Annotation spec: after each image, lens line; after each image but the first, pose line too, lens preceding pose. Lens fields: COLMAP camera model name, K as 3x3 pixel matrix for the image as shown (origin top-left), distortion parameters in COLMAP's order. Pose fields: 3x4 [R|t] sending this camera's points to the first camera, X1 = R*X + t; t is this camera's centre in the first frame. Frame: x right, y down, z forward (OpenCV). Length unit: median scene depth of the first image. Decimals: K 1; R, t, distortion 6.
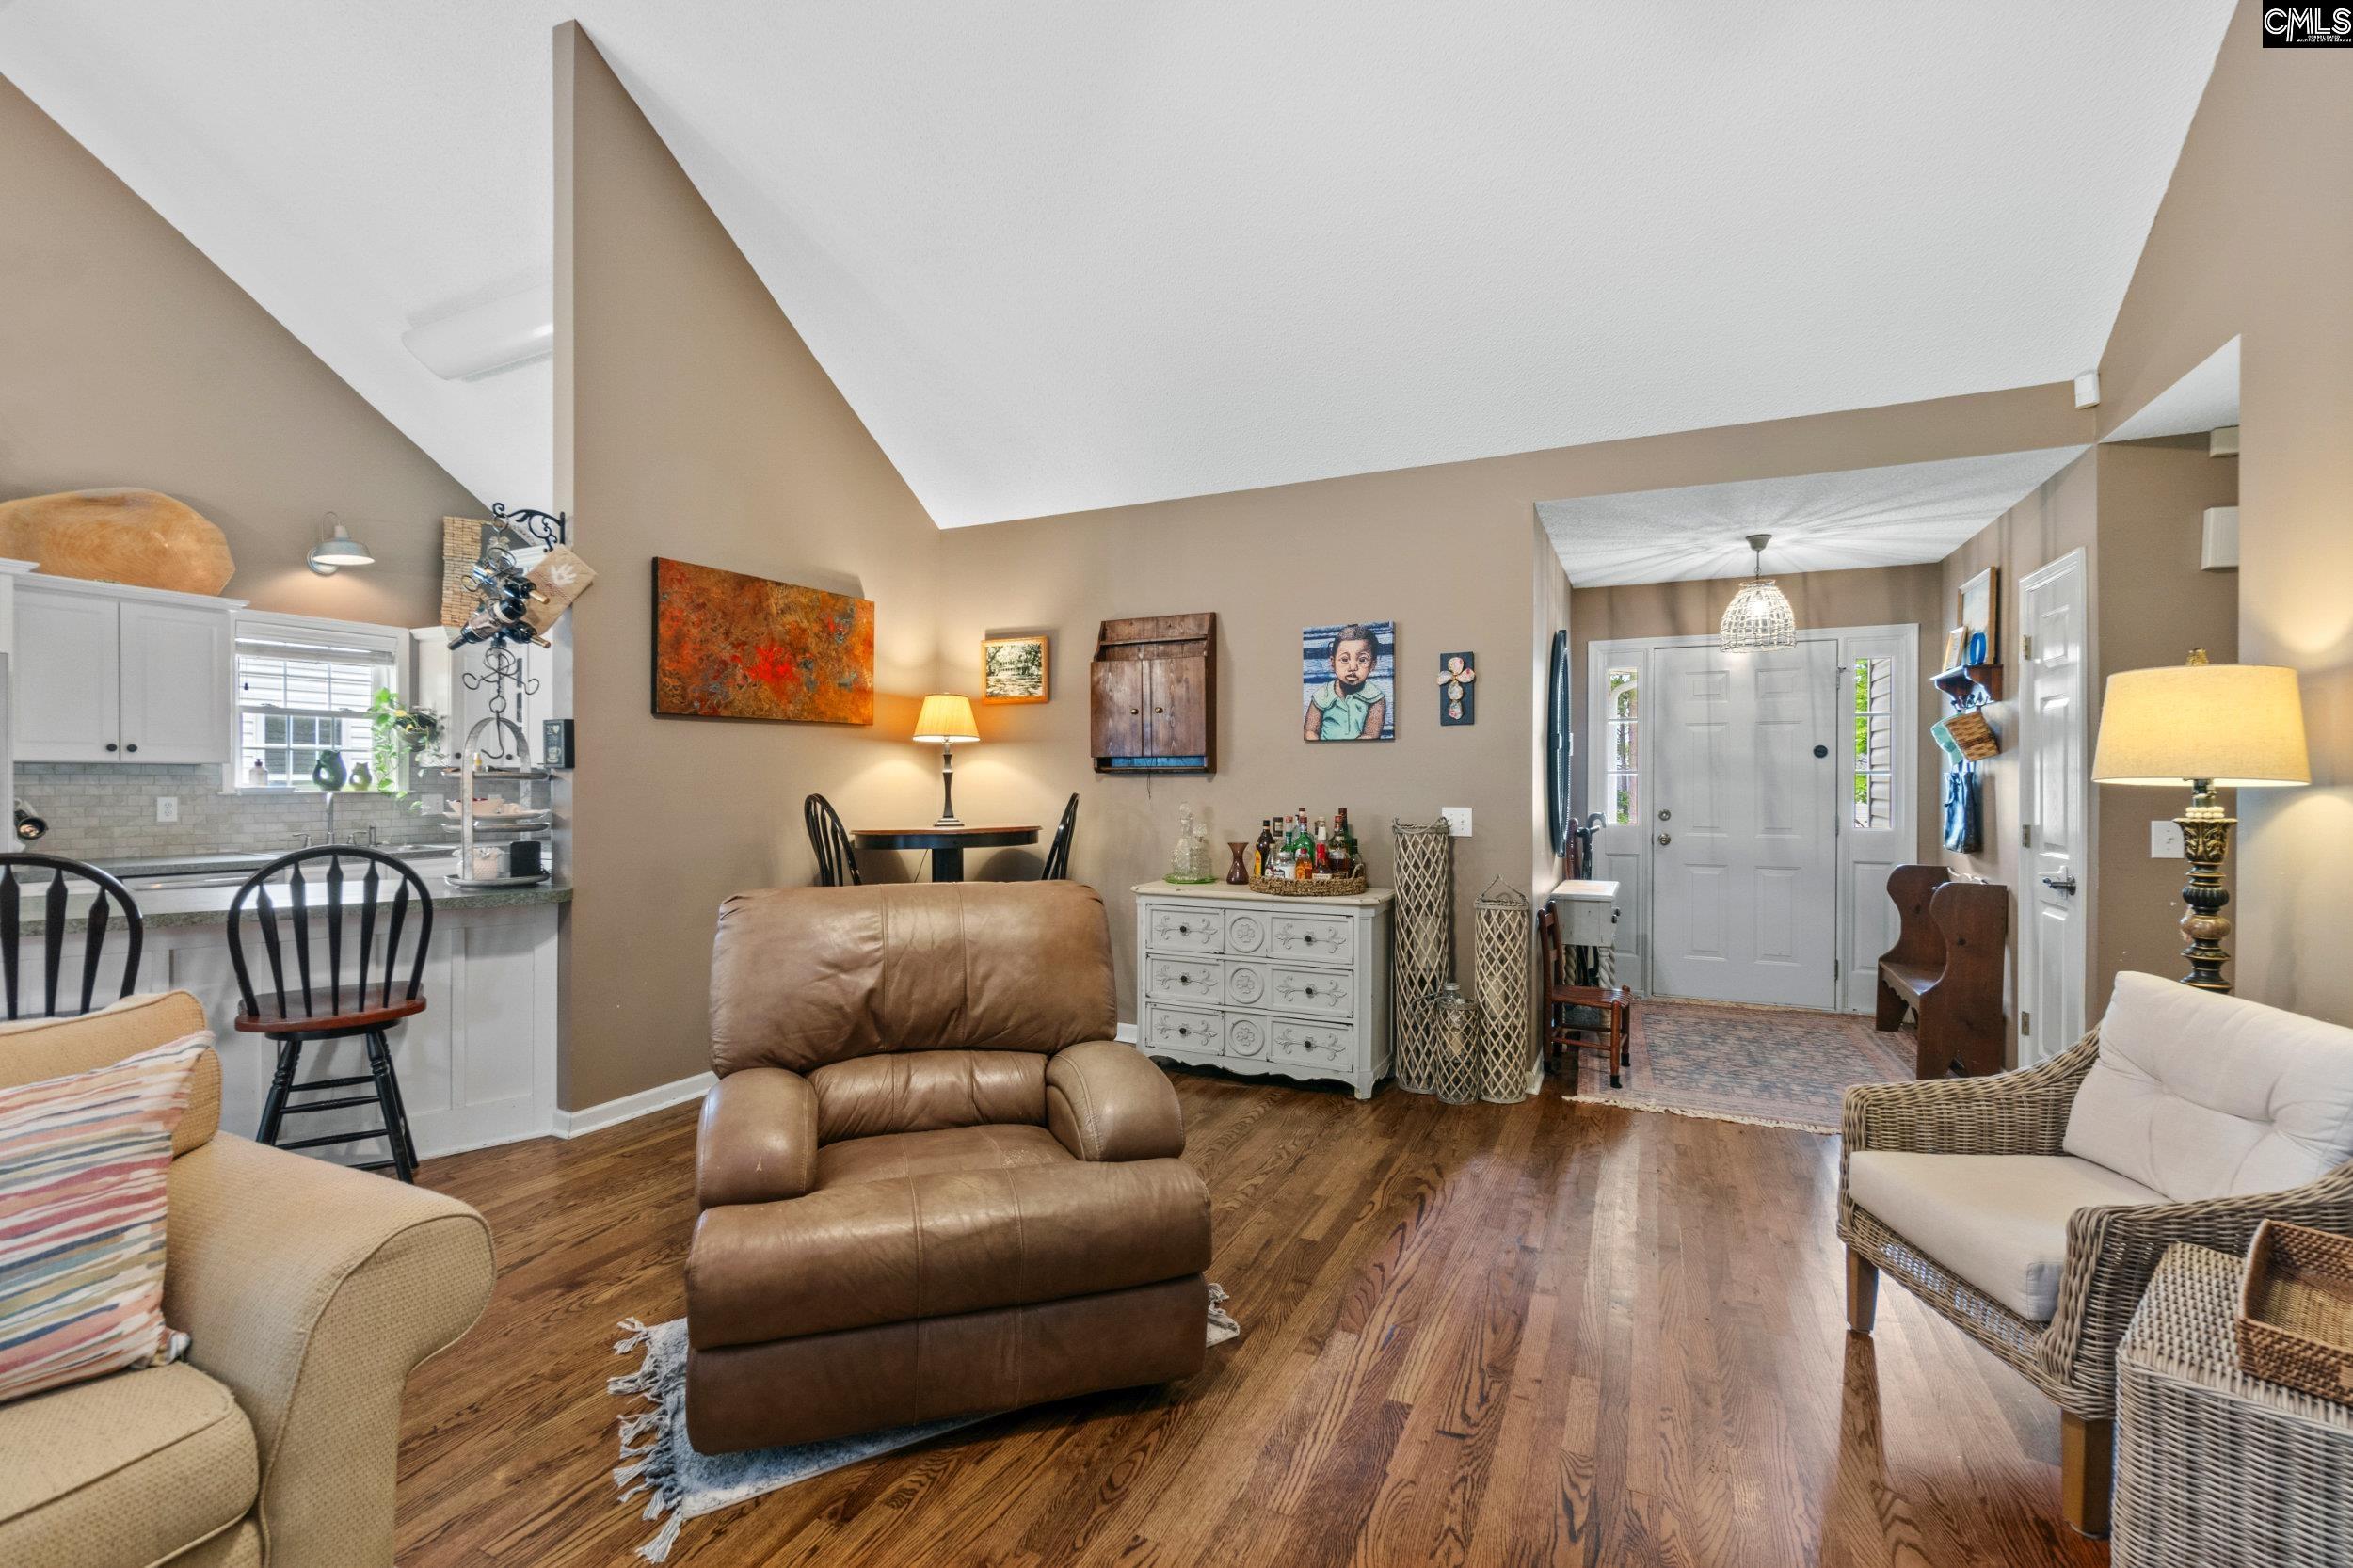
lens RADIAL K [[1040.3, 0, 1172.5], [0, 1040.3, 796.1], [0, 0, 1]] dist [-0.001365, -0.001145]
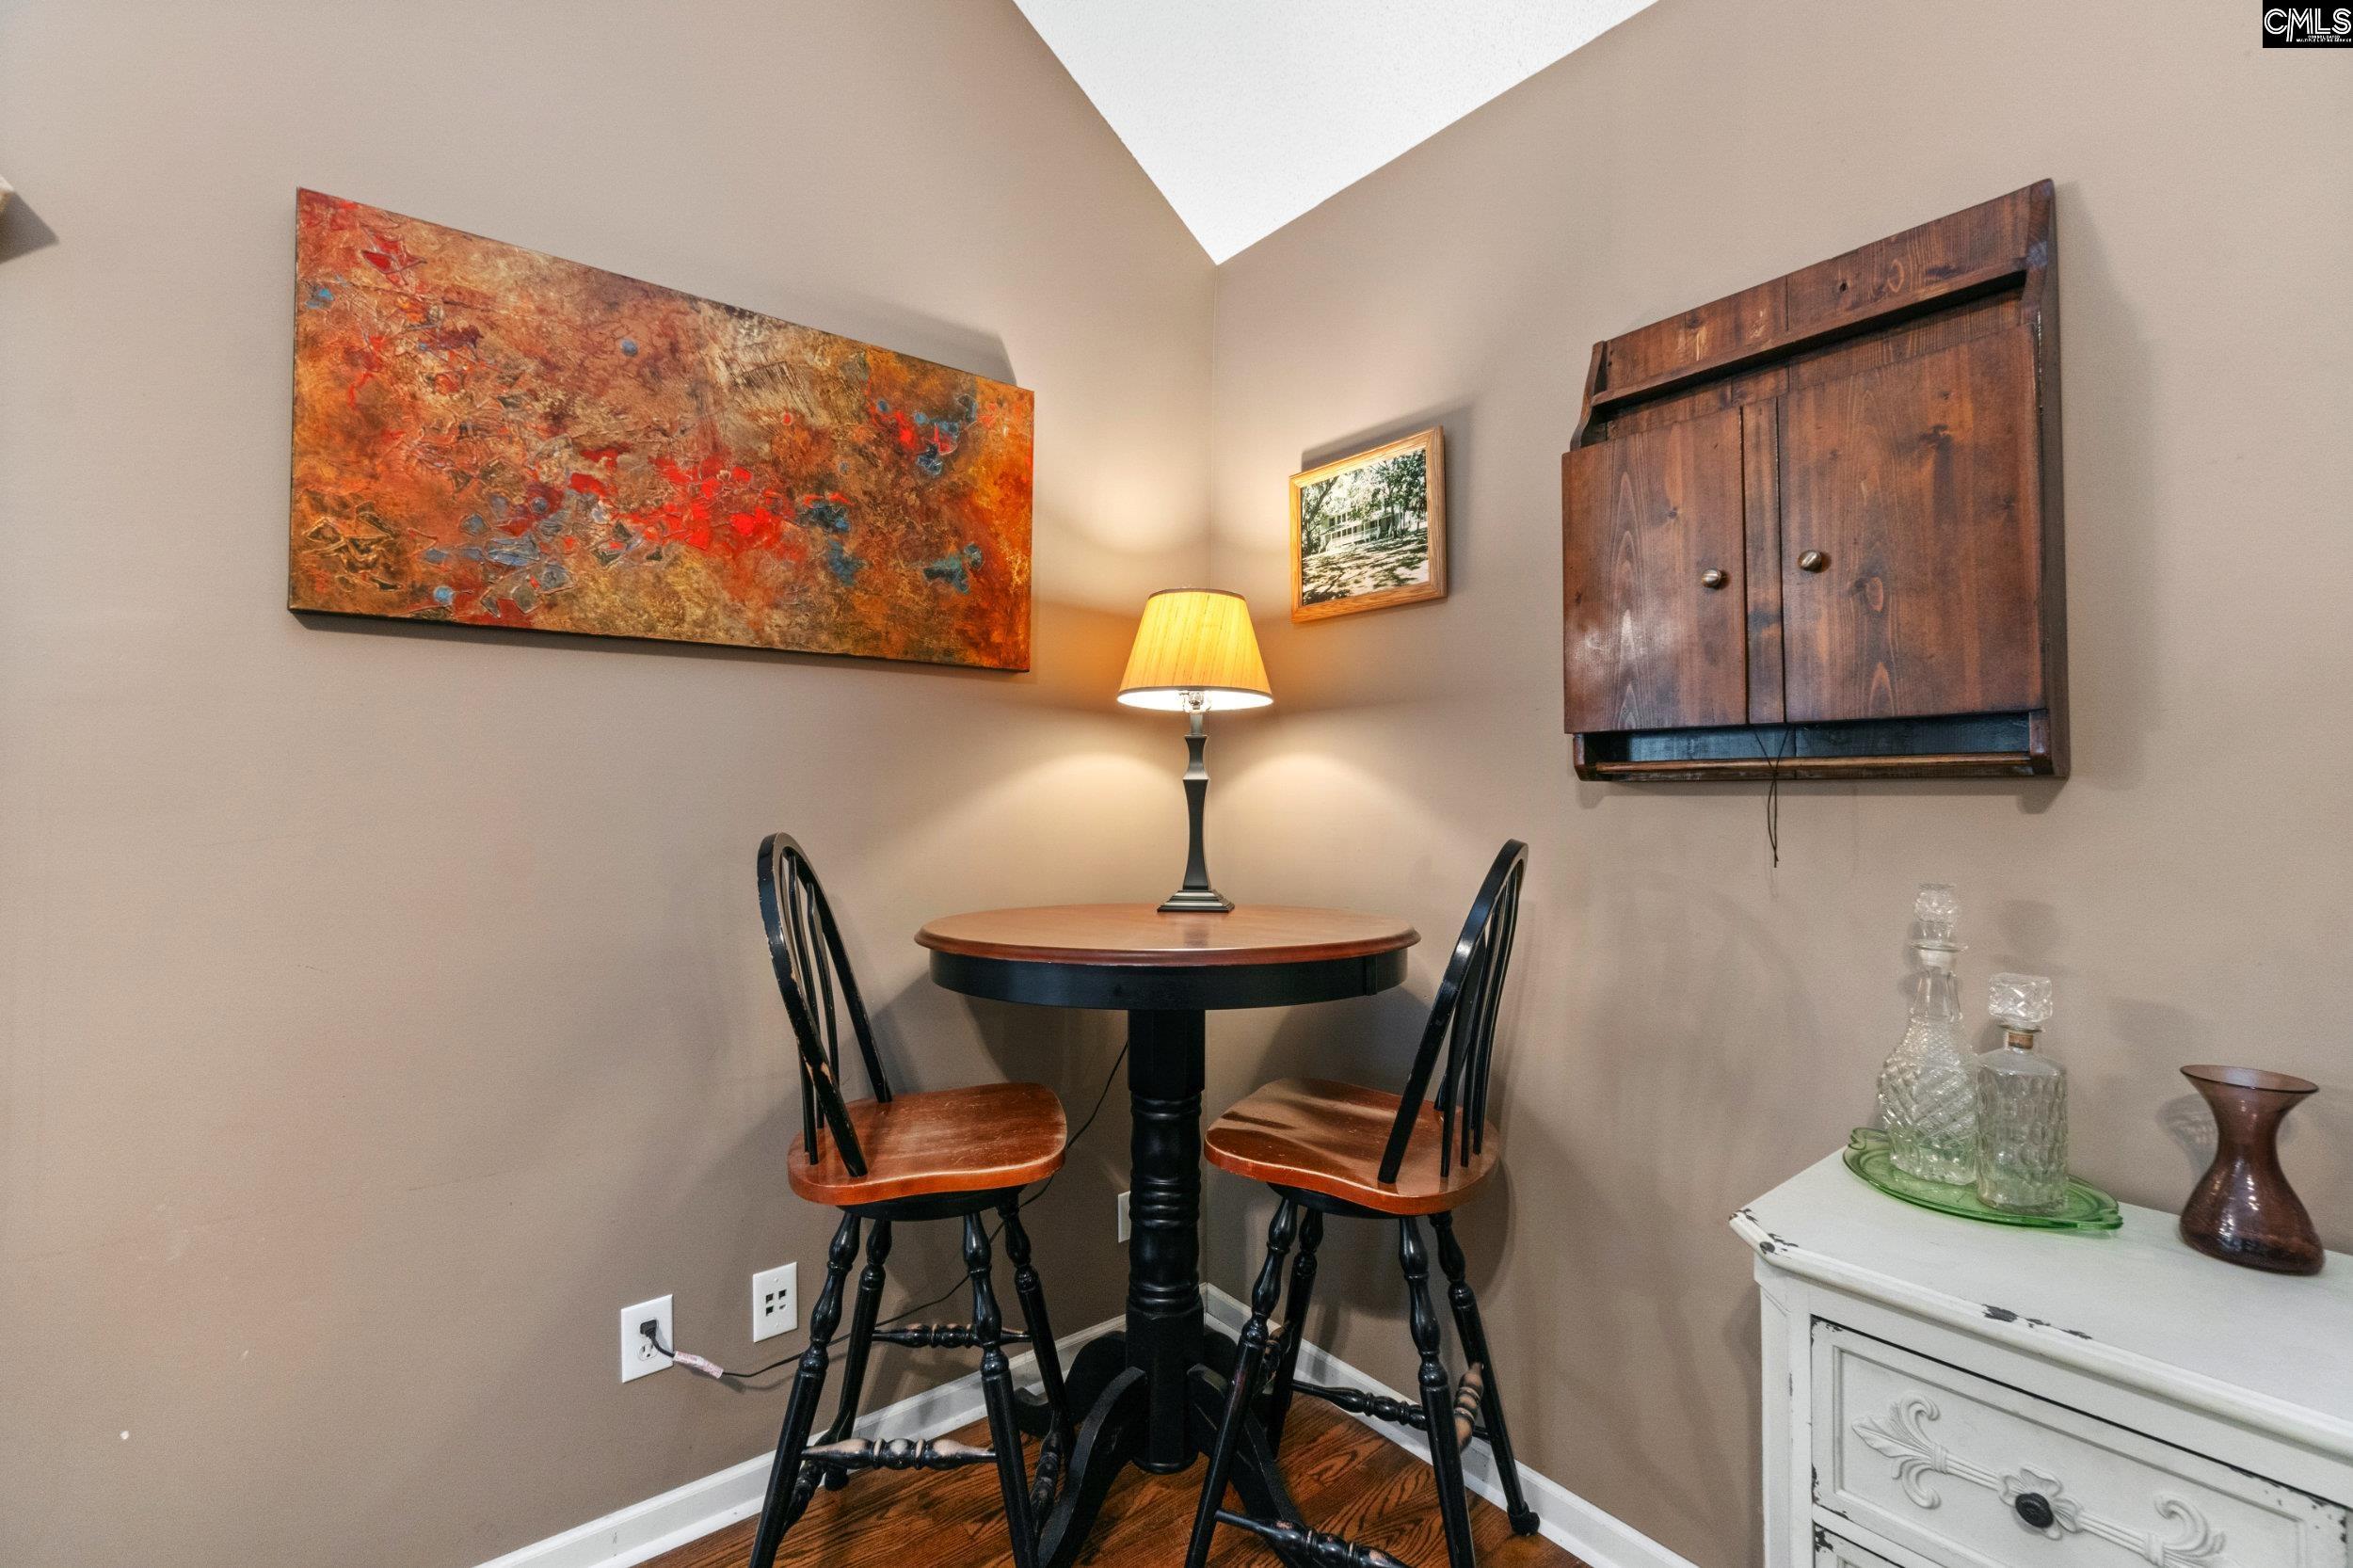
lens RADIAL K [[1040.3, 0, 1171.7], [0, 1040.3, 764.9], [0, 0, 1]] dist [-0.001365, -0.001145]
pose [[0.903173, -0.009531, -0.429172, -0.050564], [-0.012179, 0.998782, -0.047811, -0.010196], [0.429105, 0.048408, 0.901957, 0.666928]]
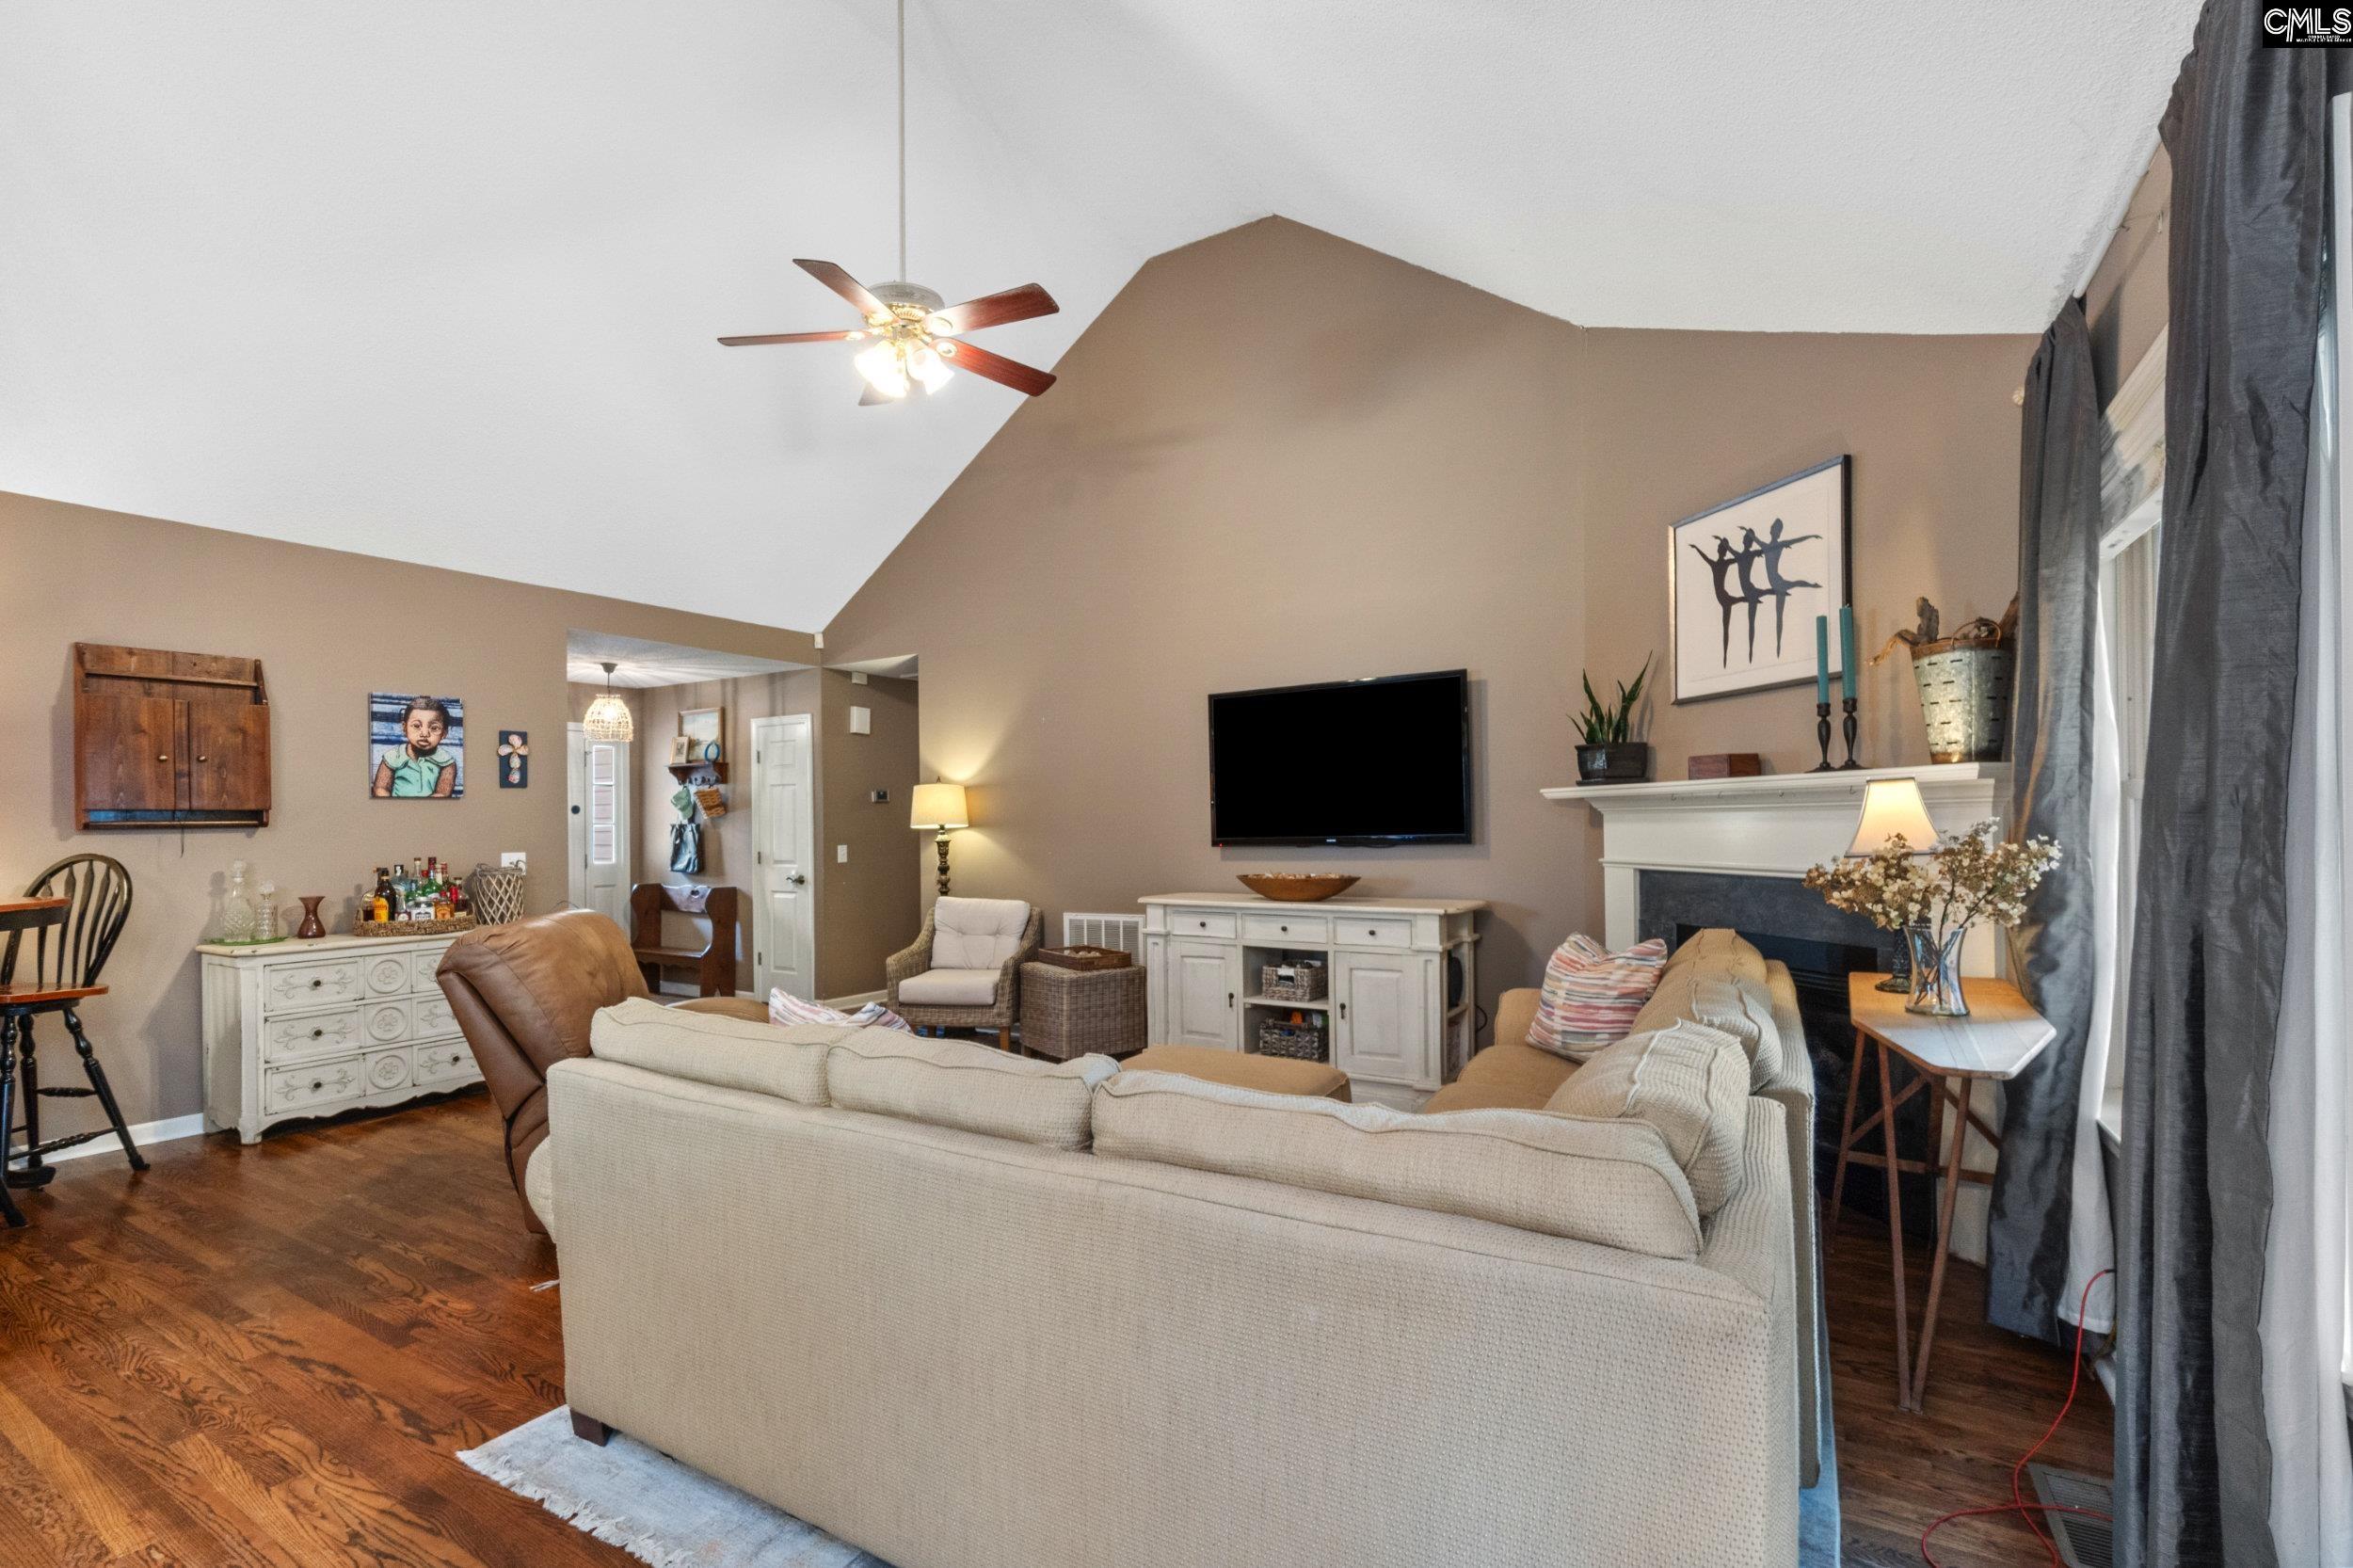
lens RADIAL K [[1040.3, 0, 1170.1], [0, 1040.3, 821.8], [0, 0, 1]] dist [-0.001365, -0.001145]
pose [[0.094584, -0.002516, 0.995514, -0.835151], [0.027607, 0.999619, -0.000097, -0.004135], [-0.995134, 0.027492, 0.094617, 0.076018]]
